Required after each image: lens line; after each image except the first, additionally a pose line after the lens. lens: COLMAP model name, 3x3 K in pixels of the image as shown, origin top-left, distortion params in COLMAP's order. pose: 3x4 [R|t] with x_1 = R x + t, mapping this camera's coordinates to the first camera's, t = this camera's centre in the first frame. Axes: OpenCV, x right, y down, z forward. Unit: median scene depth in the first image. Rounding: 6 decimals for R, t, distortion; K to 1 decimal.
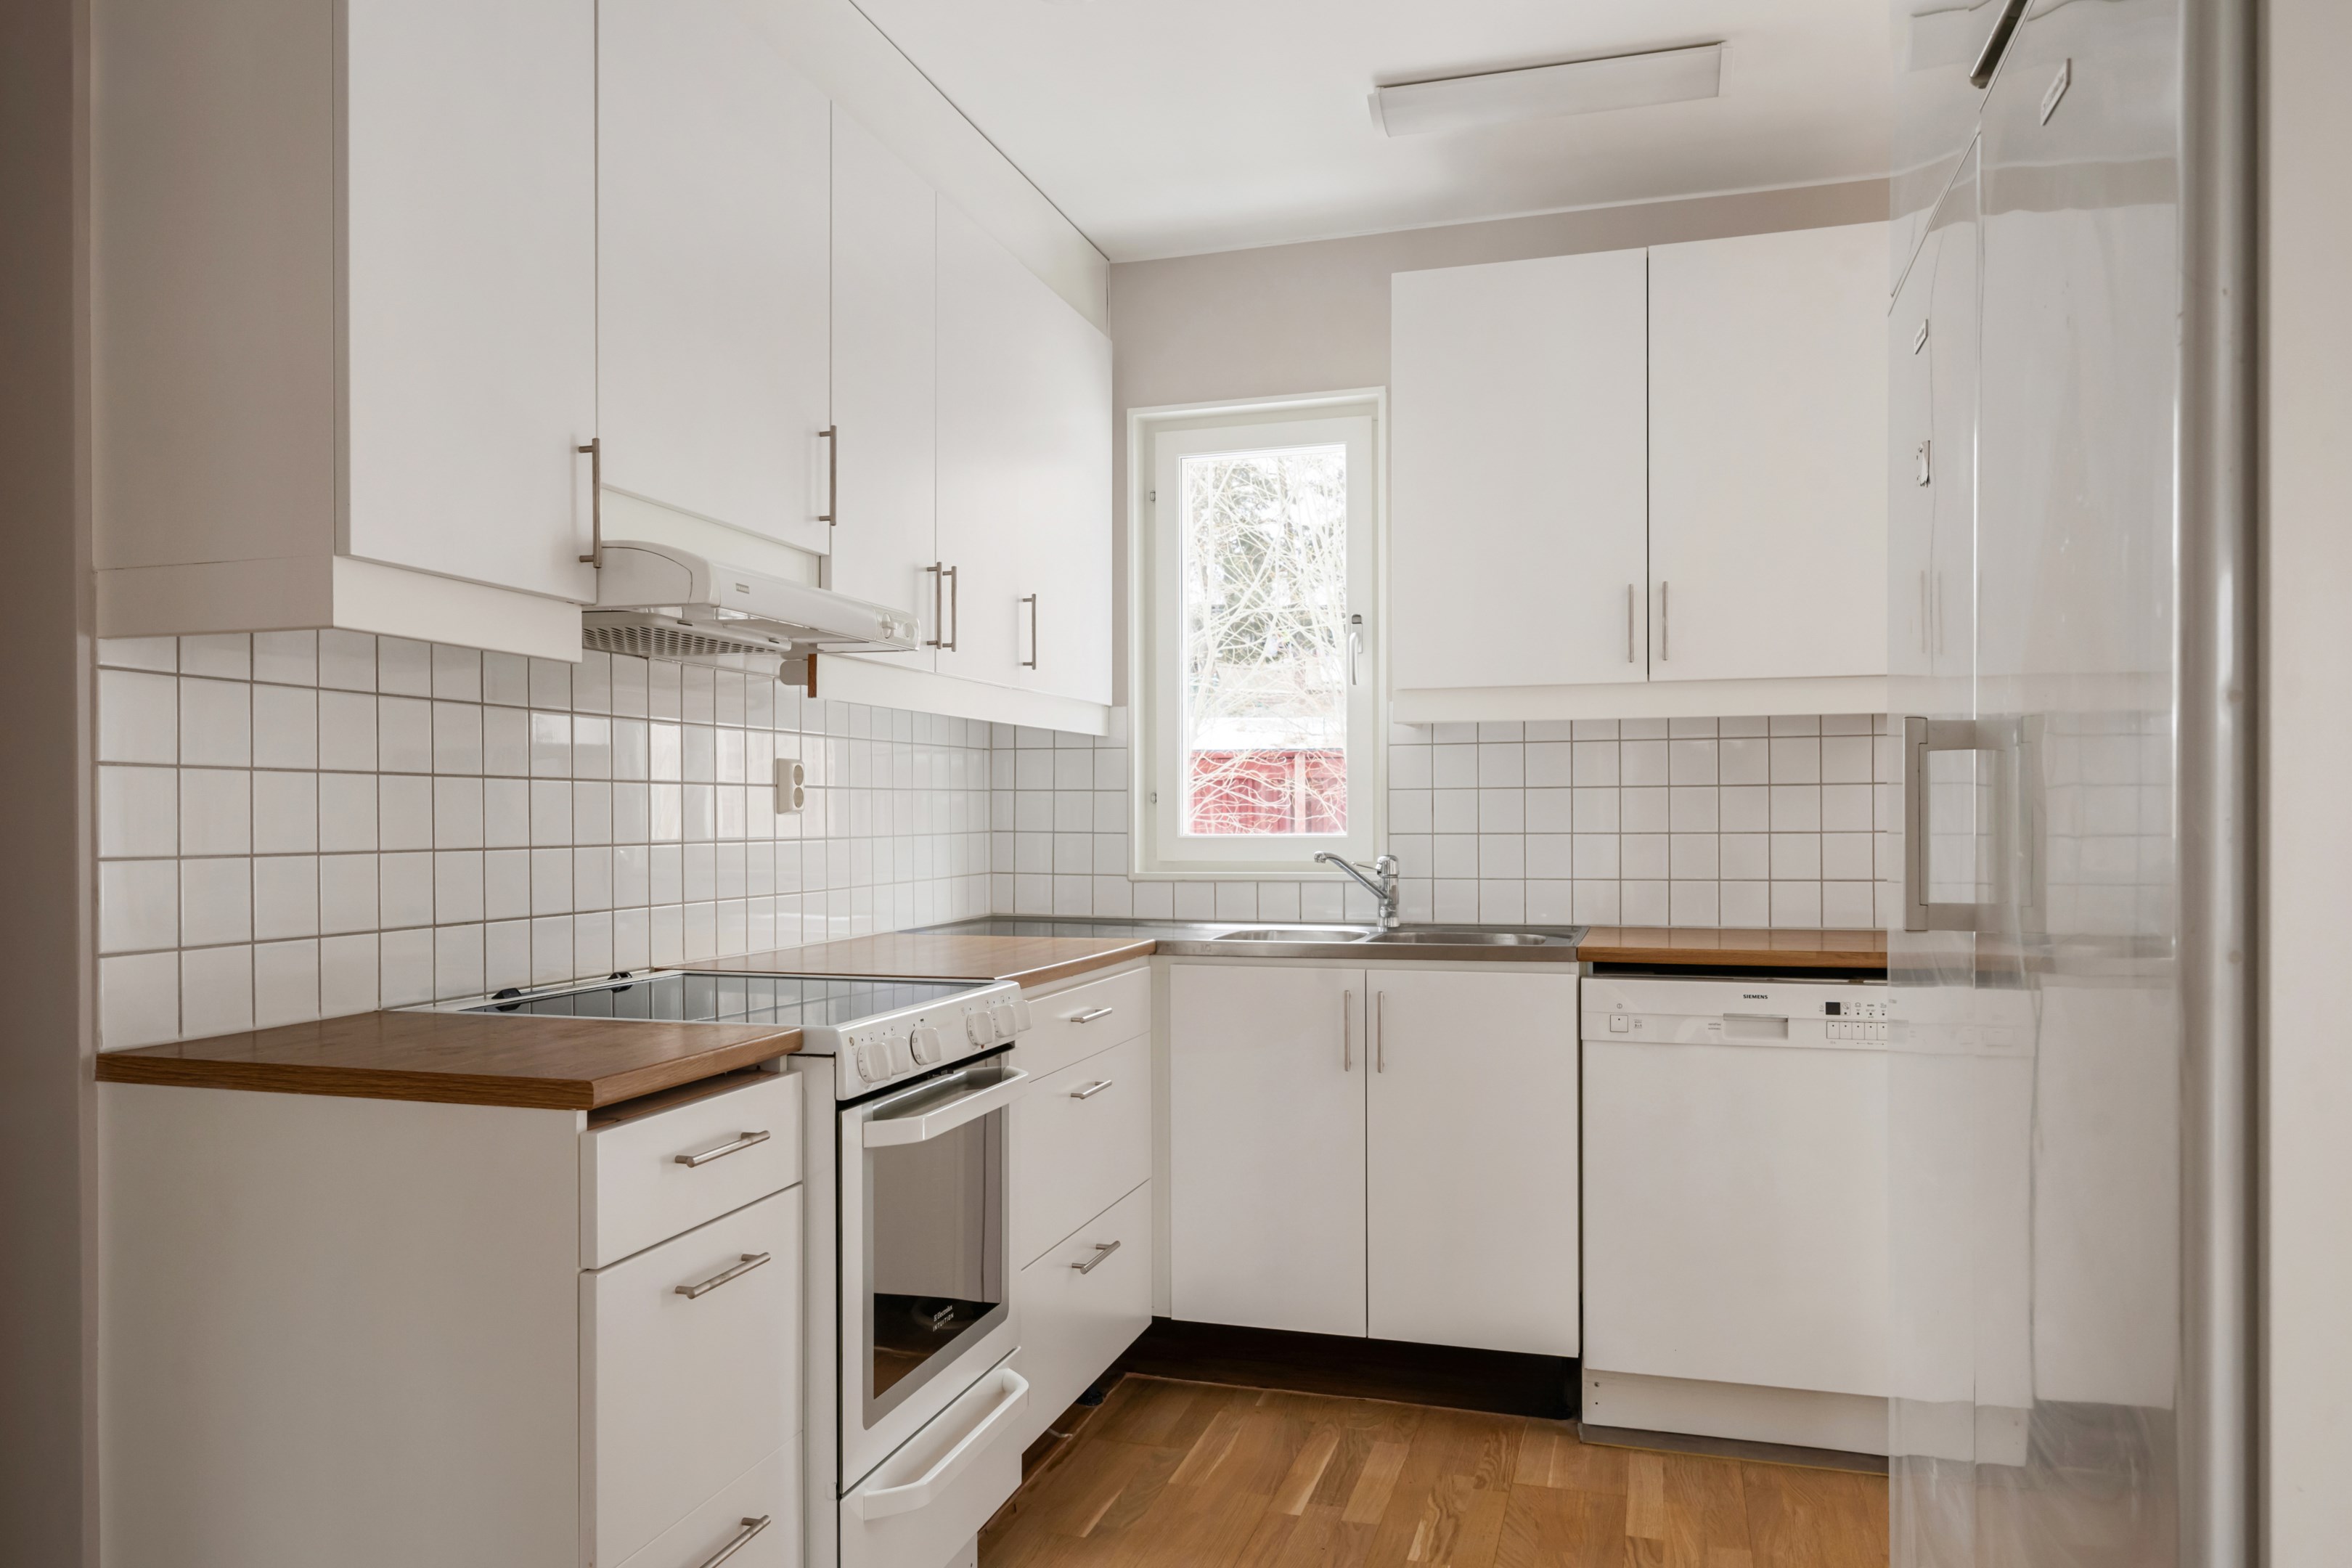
lens RADIAL K [[1668.8, 0, 1176.0], [0, 1668.8, 784.0], [0, 0, 1]] dist [-0.004121, -0.004177]
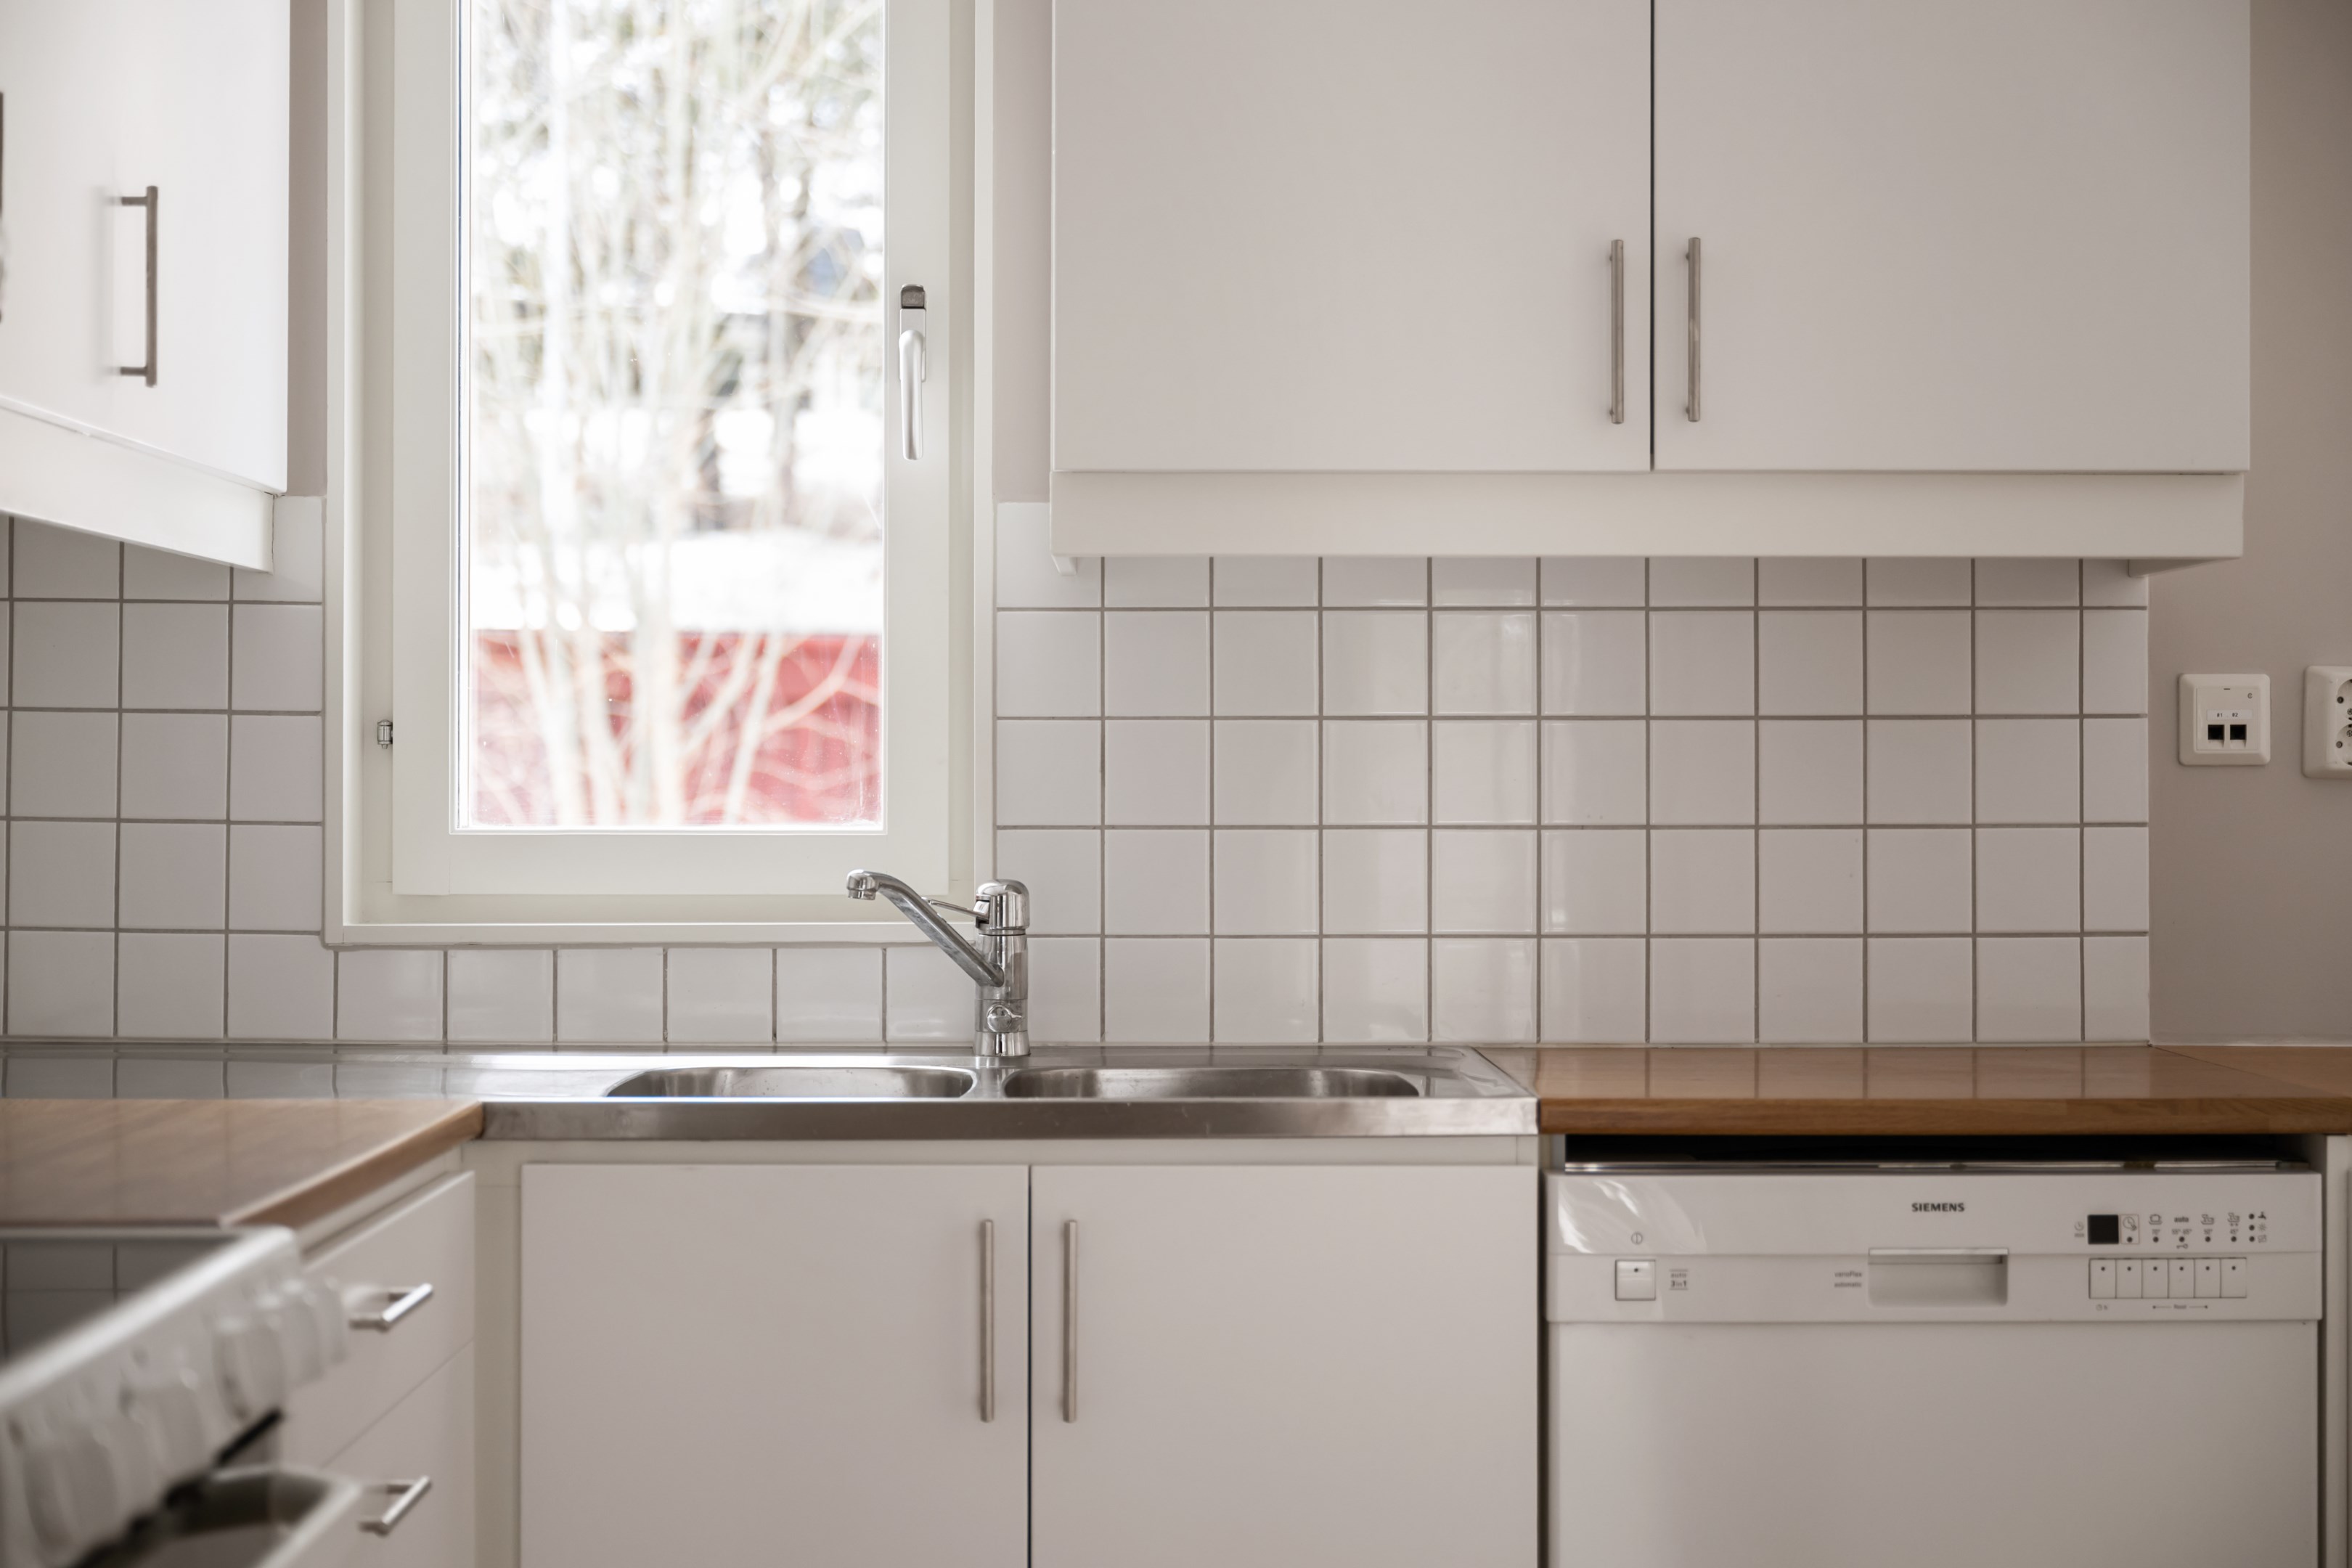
lens RADIAL K [[3805.9, 0, 1176.0], [0, 3805.9, 784.0], [0, 0, 1]] dist [-0.003916, 0.028345]
pose [[0.947512, 0.005417, 0.319673, -0.135716], [-0.012301, 0.999734, 0.019518, 0.000788], [-0.319482, -0.022426, 0.947327, 0.112952]]
